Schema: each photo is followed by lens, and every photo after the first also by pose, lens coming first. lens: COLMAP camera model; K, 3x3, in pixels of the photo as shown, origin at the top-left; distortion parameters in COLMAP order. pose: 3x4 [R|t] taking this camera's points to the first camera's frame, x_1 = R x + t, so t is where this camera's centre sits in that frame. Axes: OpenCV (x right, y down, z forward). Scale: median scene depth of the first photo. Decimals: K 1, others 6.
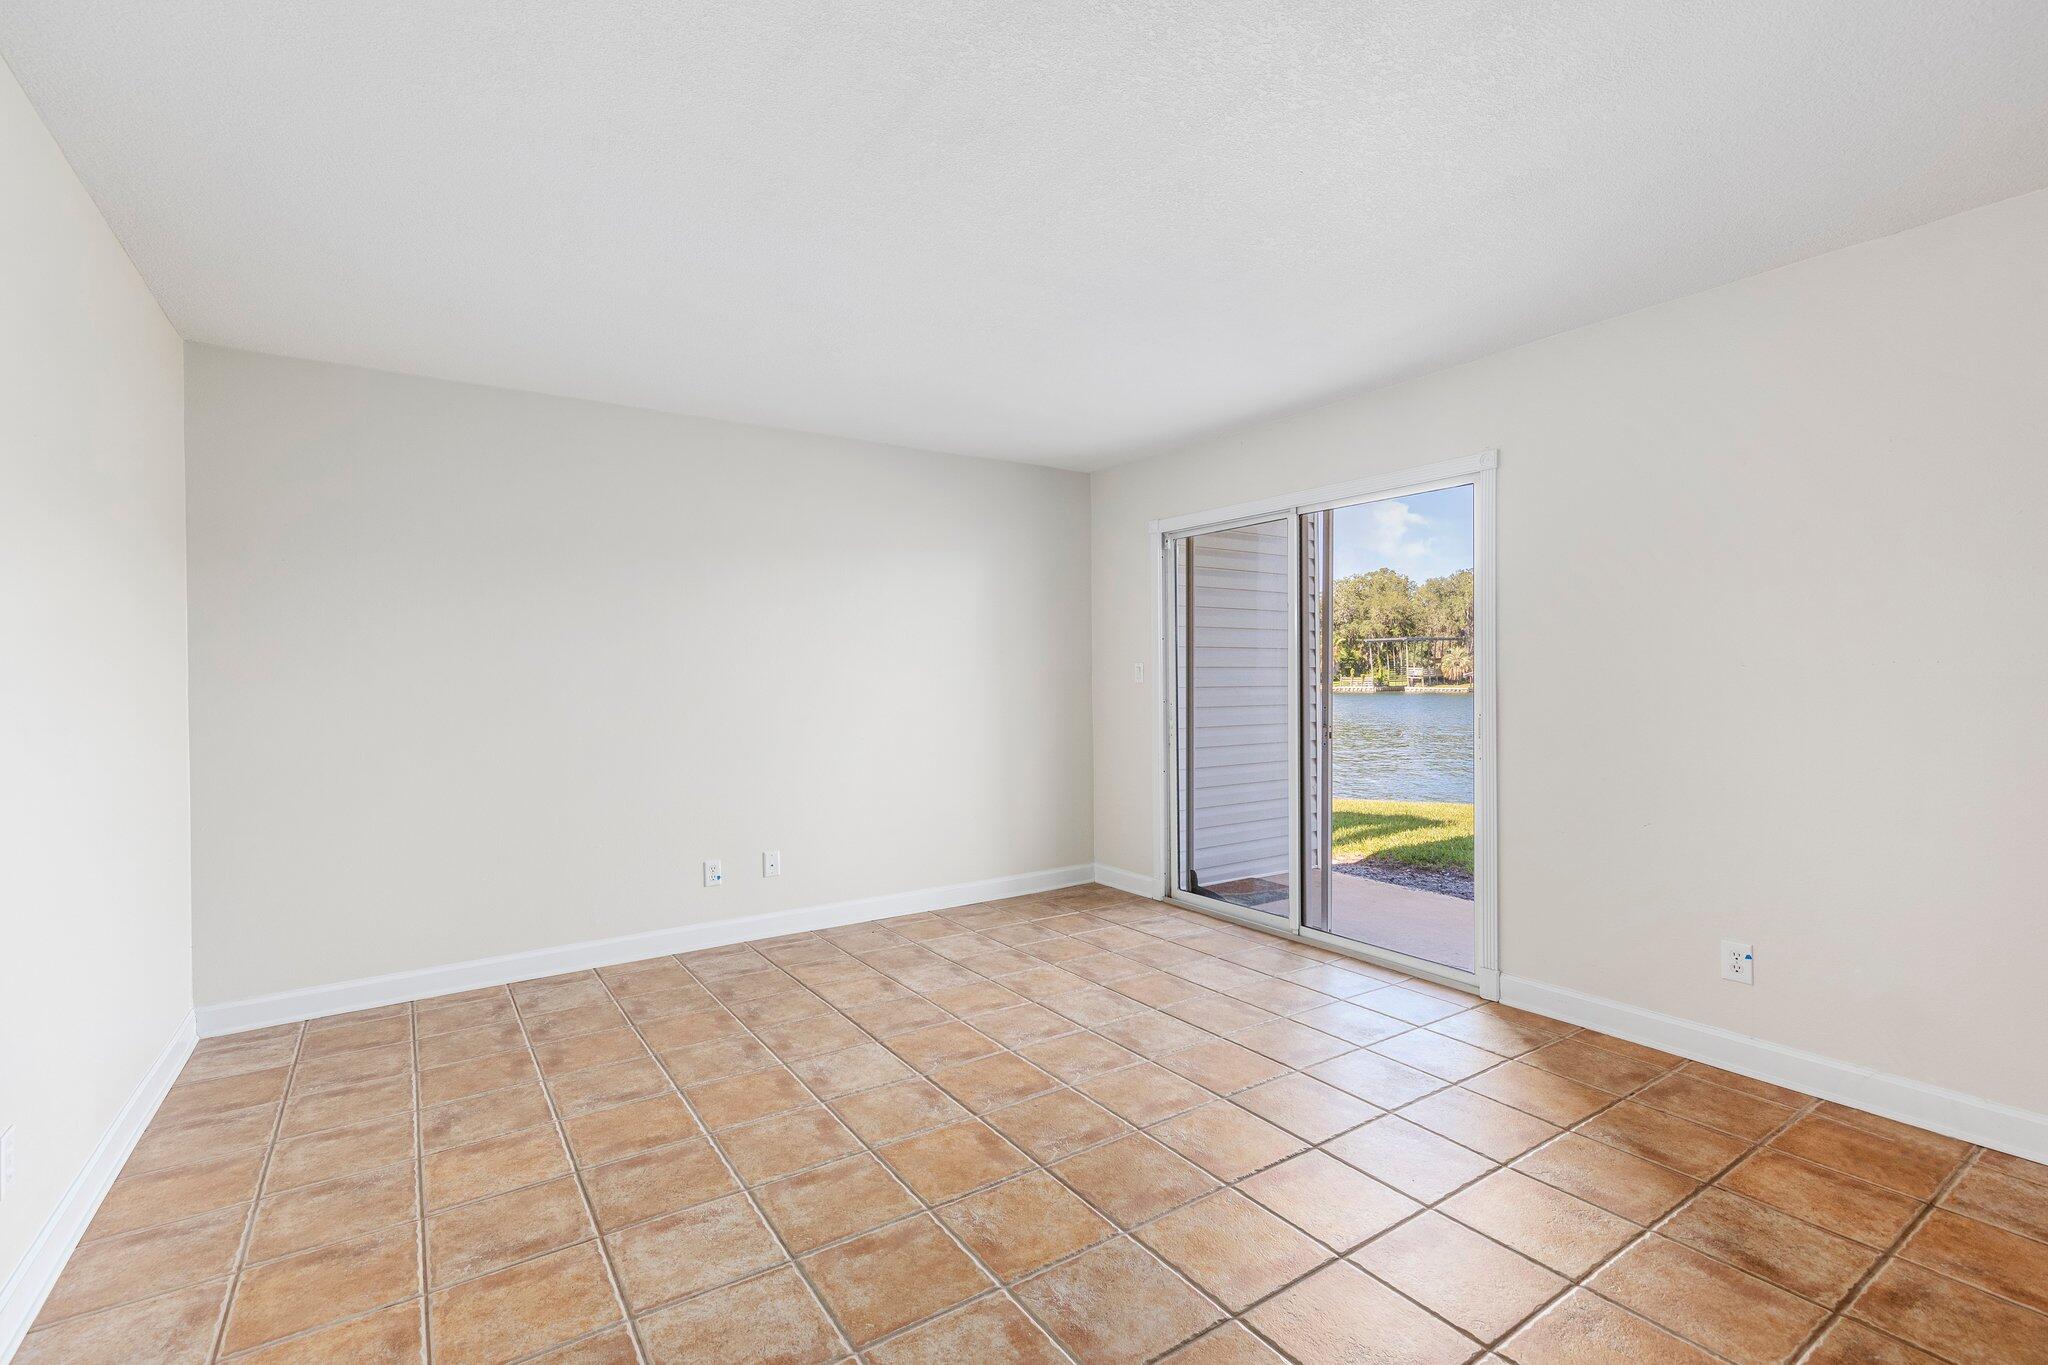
lens RADIAL K [[919.5, 0, 1020.5], [0, 919.5, 672.8], [0, 0, 1]] dist [0.004810, -0.000705]
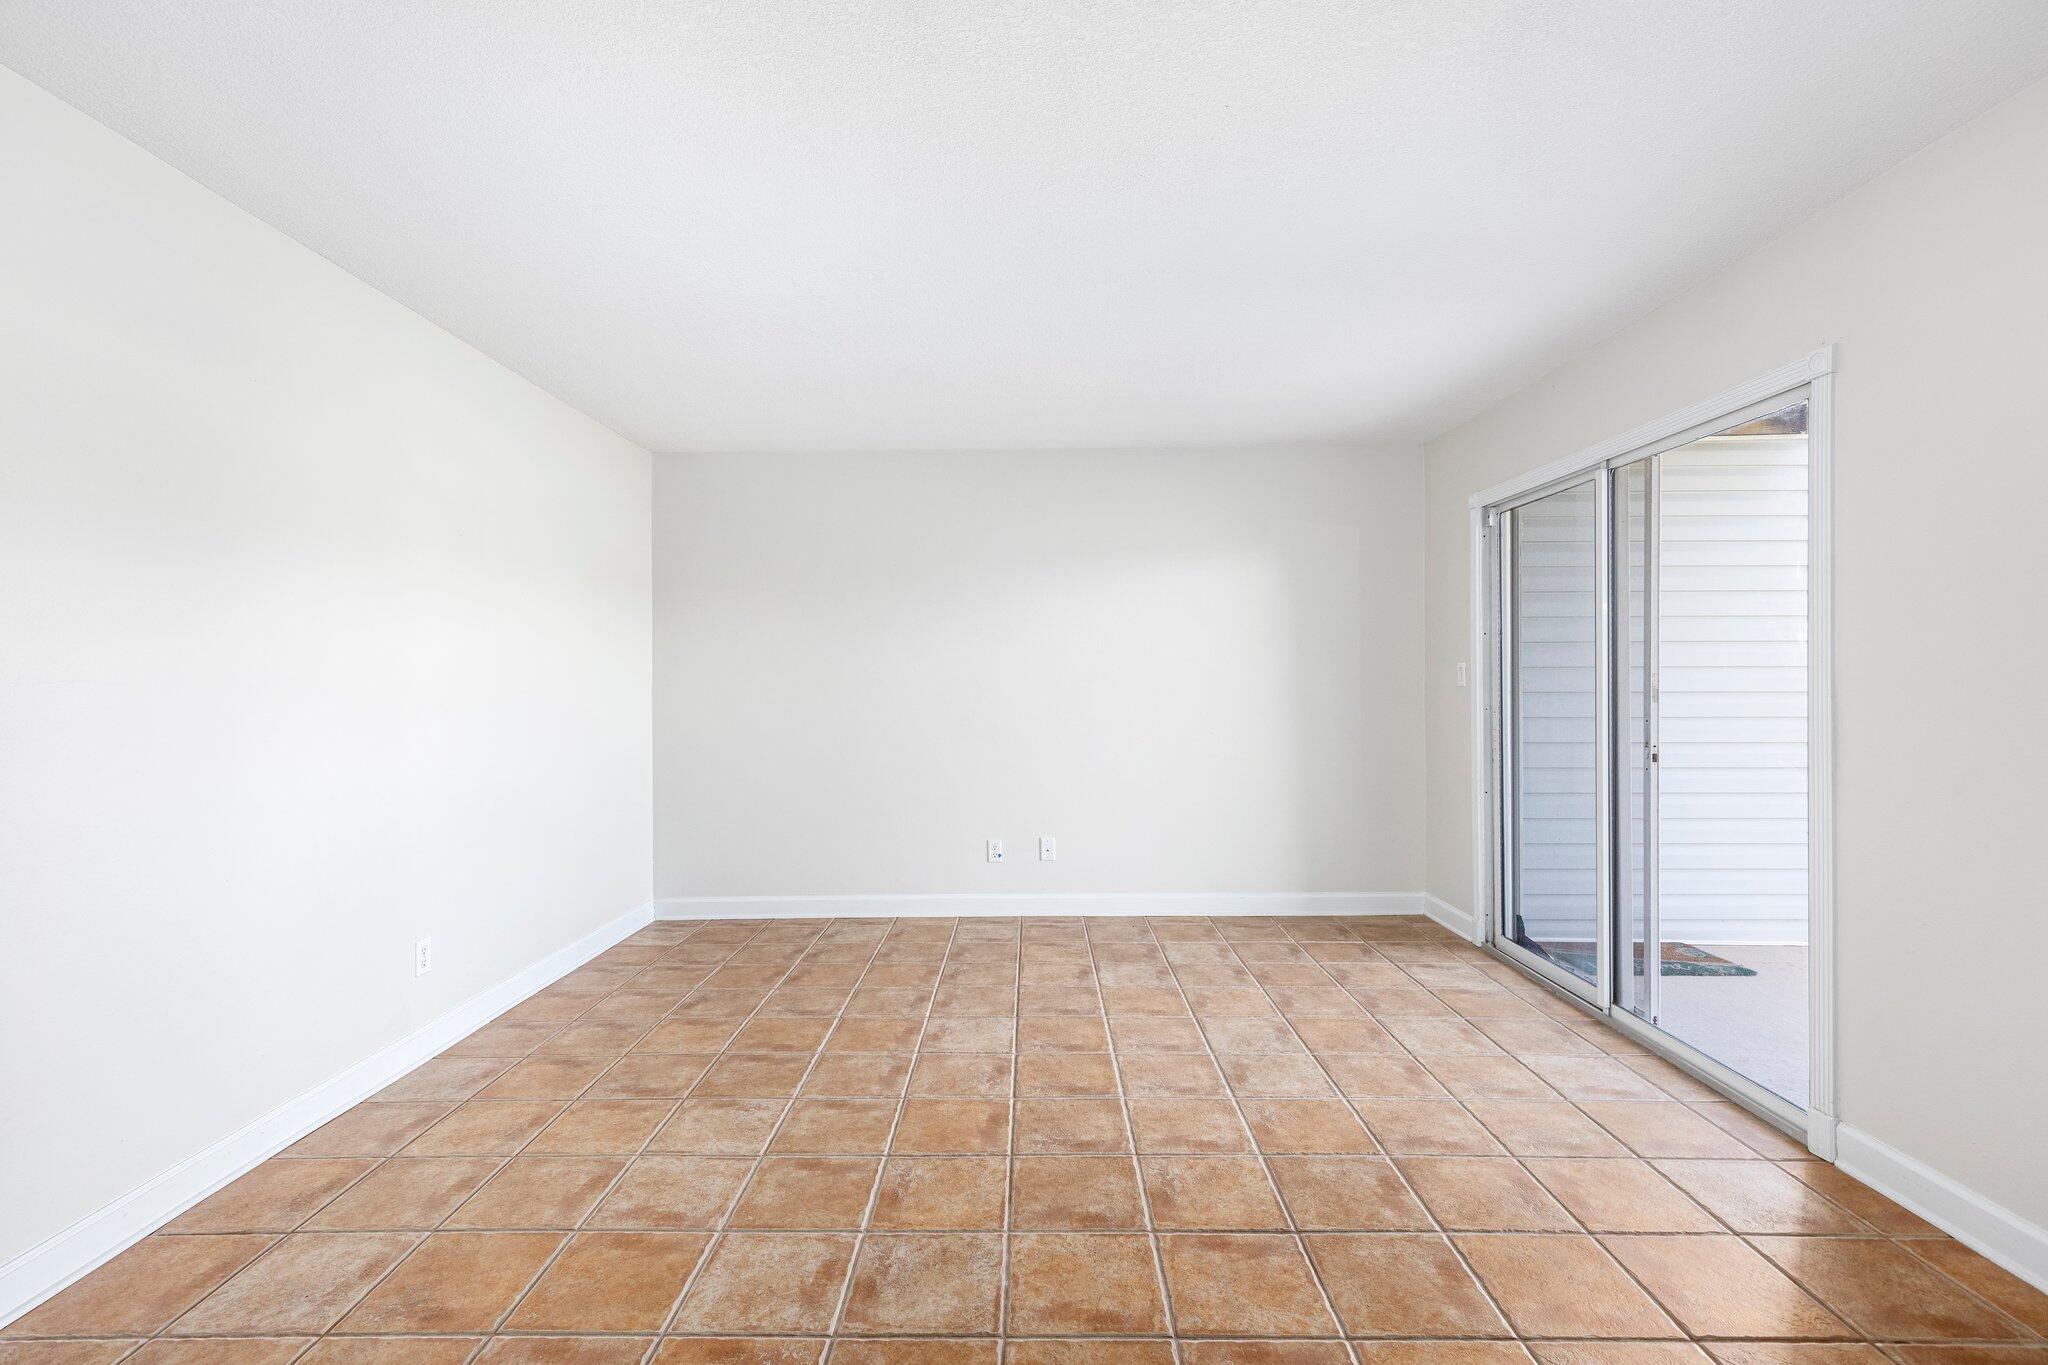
lens RADIAL K [[919.5, 0, 1022.5], [0, 919.5, 683.6], [0, 0, 1]] dist [0.004810, -0.000705]
pose [[0.824419, 0.007545, -0.565930, 0.463440], [0.000213, 0.999907, 0.013641, -0.004825], [0.565980, -0.011366, 0.824341, 0.123133]]
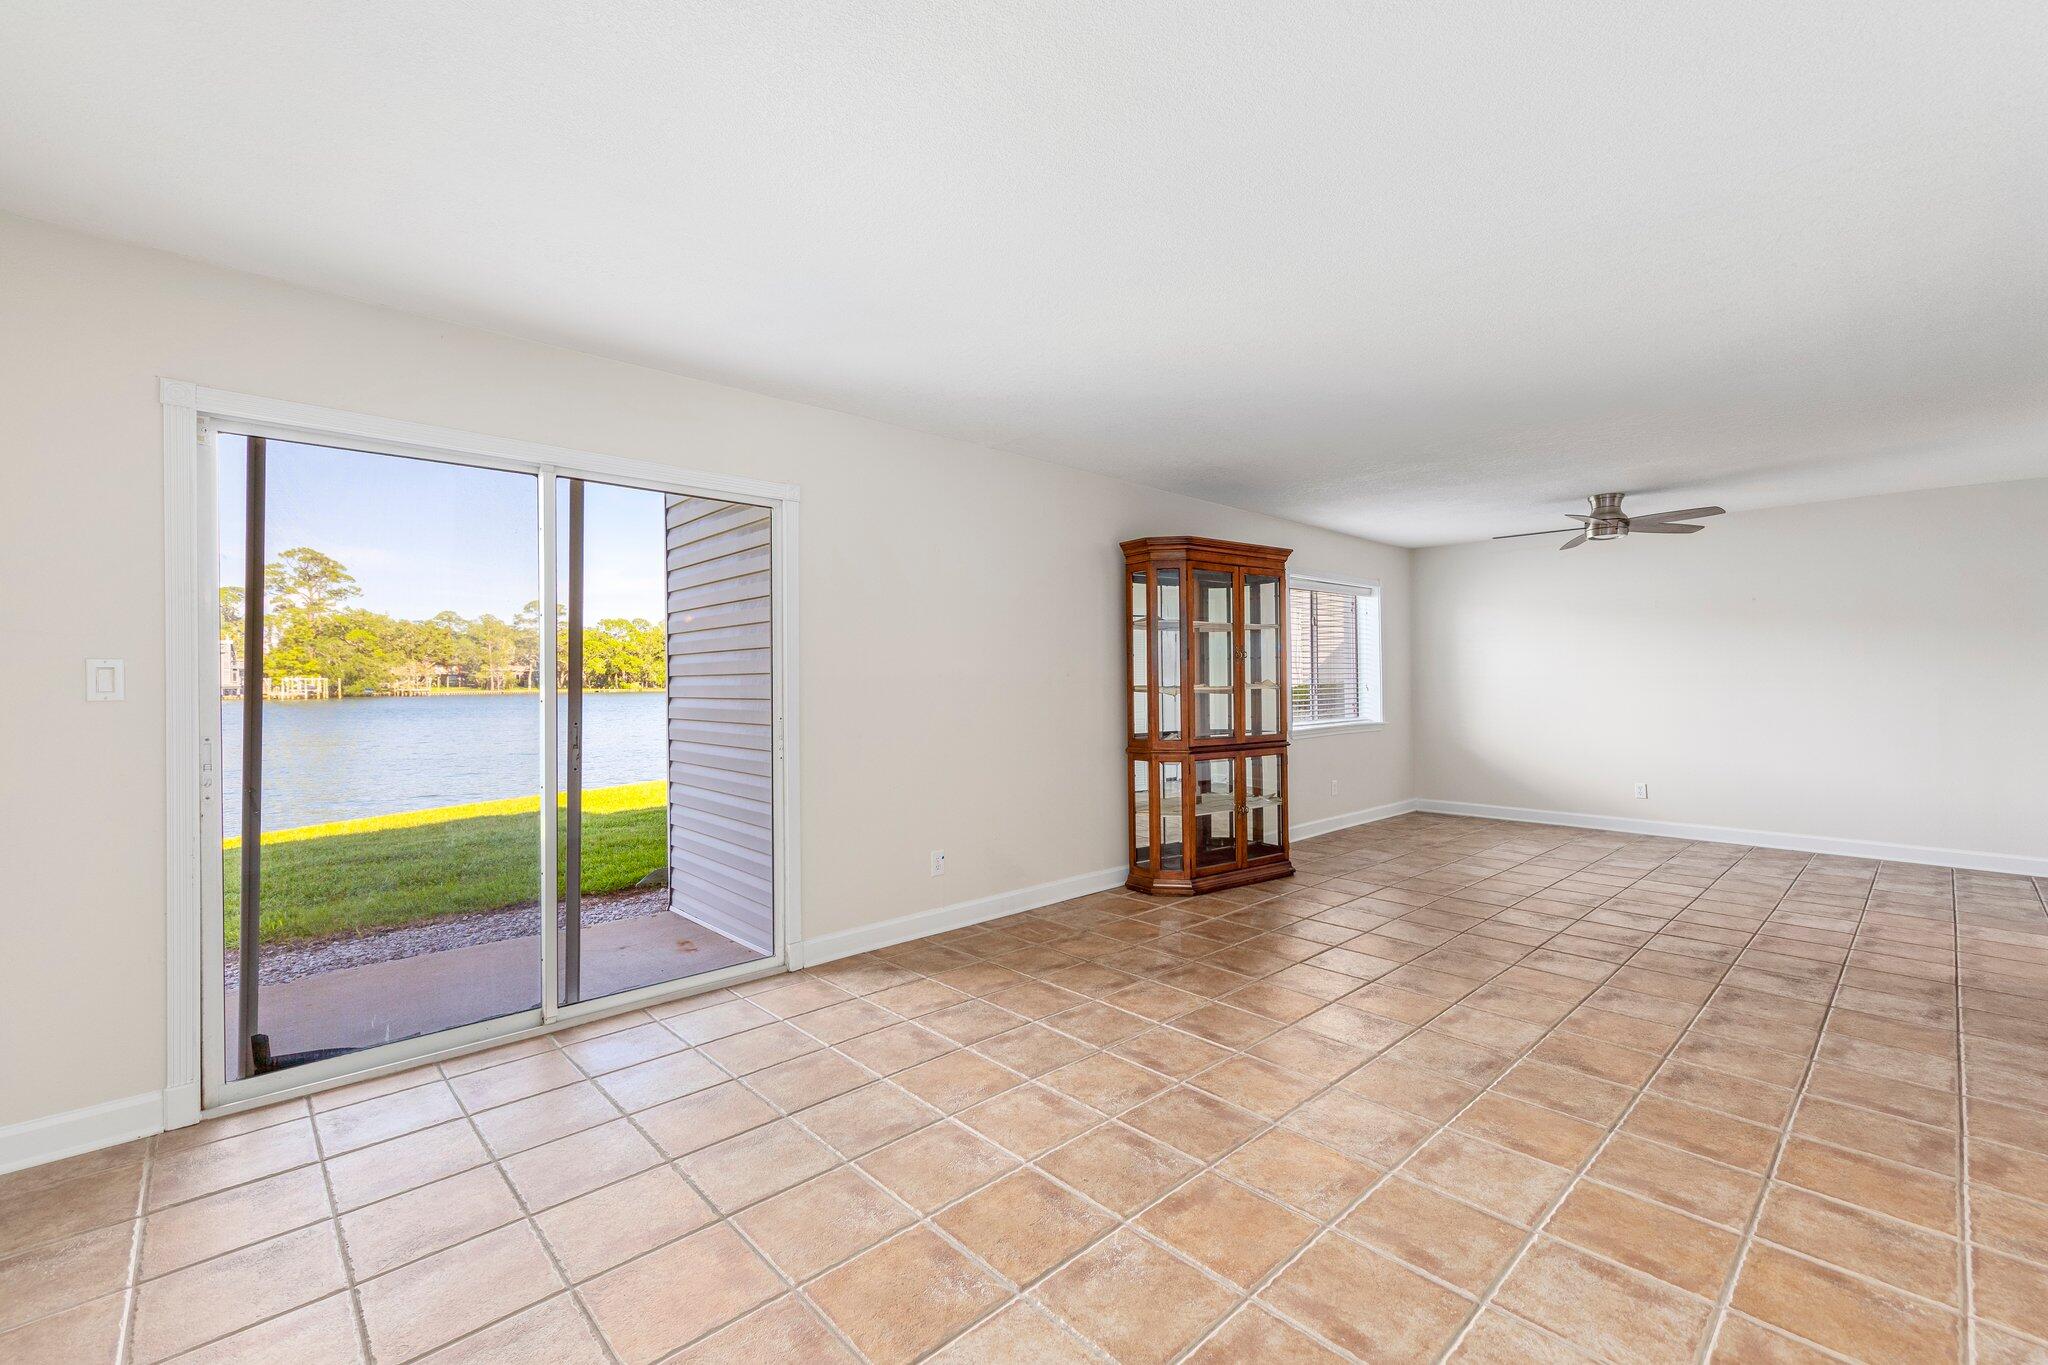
lens RADIAL K [[853.8, 0, 1027.0], [0, 853.8, 677.9], [0, 0, 1]] dist [0.001496, -0.000006]
pose [[-0.161041, 0.009942, 0.986898, -0.656322], [0.004237, 0.999947, -0.009382, 0.008245], [-0.986939, 0.002670, -0.161074, 1.013824]]
